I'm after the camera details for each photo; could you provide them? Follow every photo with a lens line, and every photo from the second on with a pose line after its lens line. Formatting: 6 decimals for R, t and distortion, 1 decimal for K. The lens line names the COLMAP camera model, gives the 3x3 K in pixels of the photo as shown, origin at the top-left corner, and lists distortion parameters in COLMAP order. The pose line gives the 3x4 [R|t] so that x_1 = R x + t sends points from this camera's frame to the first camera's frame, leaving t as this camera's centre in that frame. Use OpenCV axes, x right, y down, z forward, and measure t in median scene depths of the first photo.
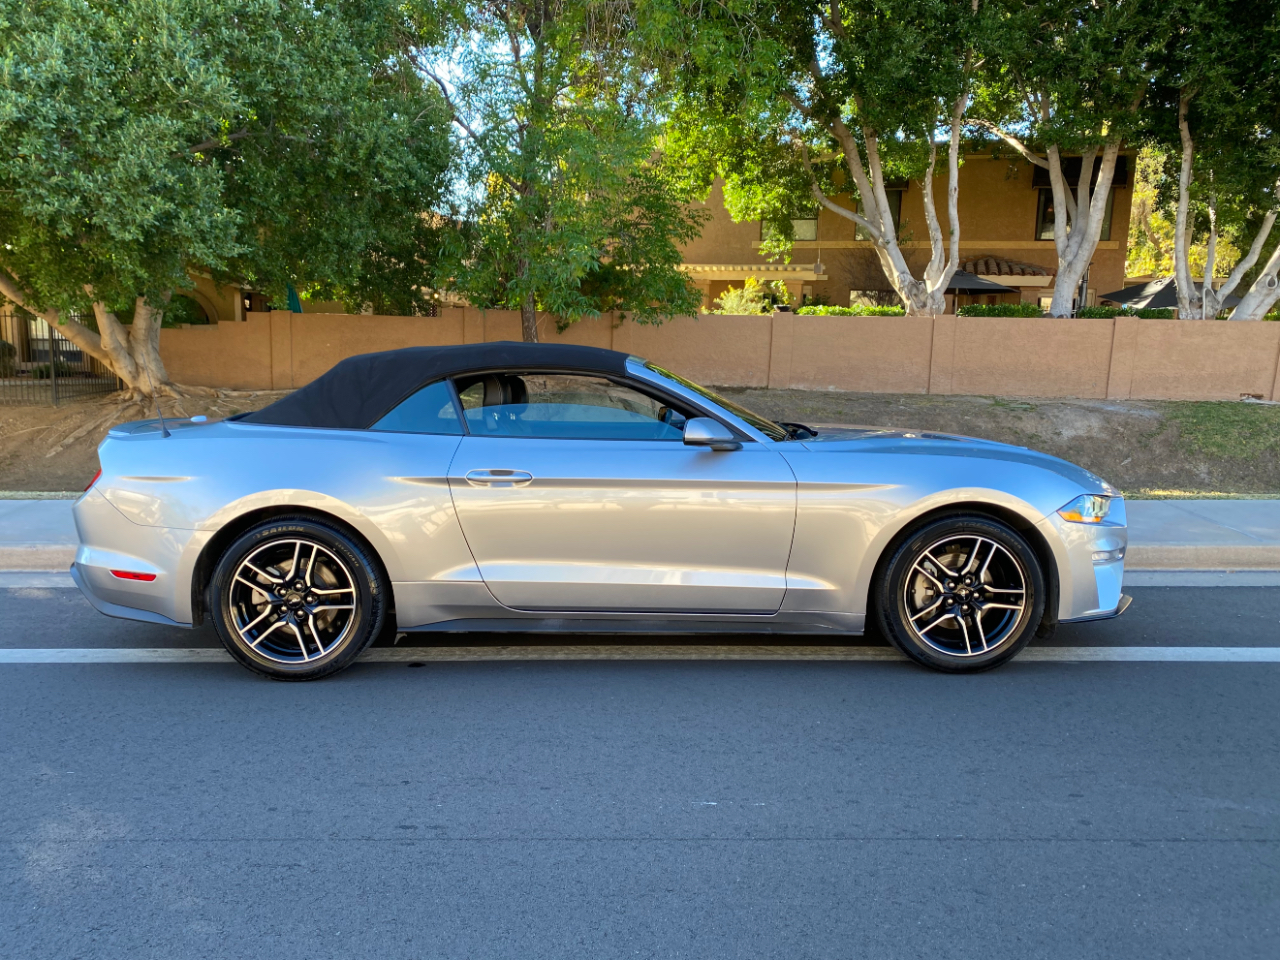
lens RADIAL K [[973.0, 0, 640.0], [0, 973.0, 480.0], [0, 0, 1]] dist [0.003907, 0.011949]
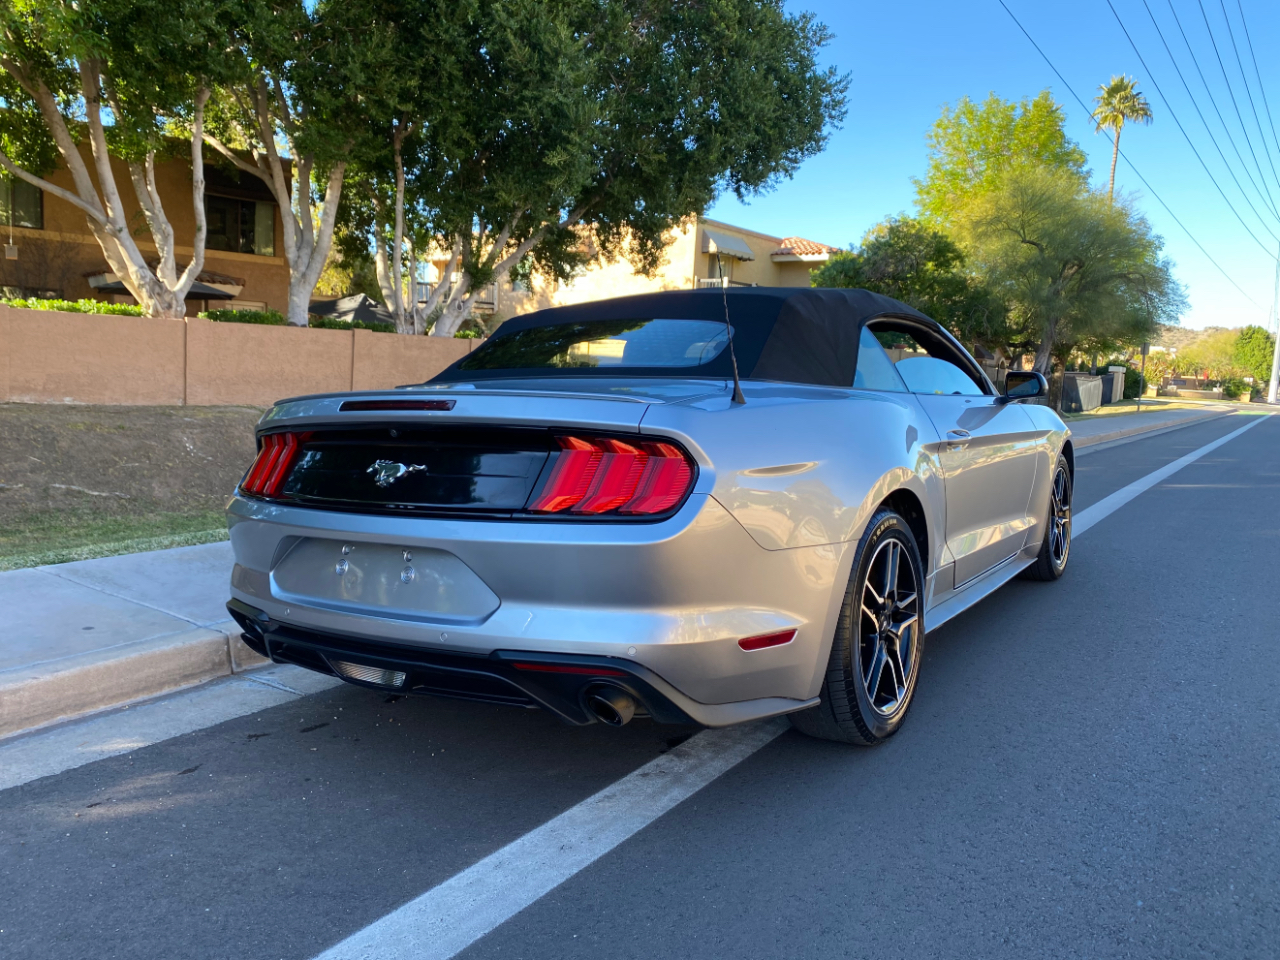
lens RADIAL K [[970.9, 0, 632.7], [0, 970.9, 482.9], [0, 0, 1]] dist [0.015774, -0.004563]
pose [[0.572933, -0.084627, 0.815221, -0.208580], [0.100708, 0.994387, 0.032450, -0.004431], [-0.813391, 0.063507, 0.578240, 0.147449]]
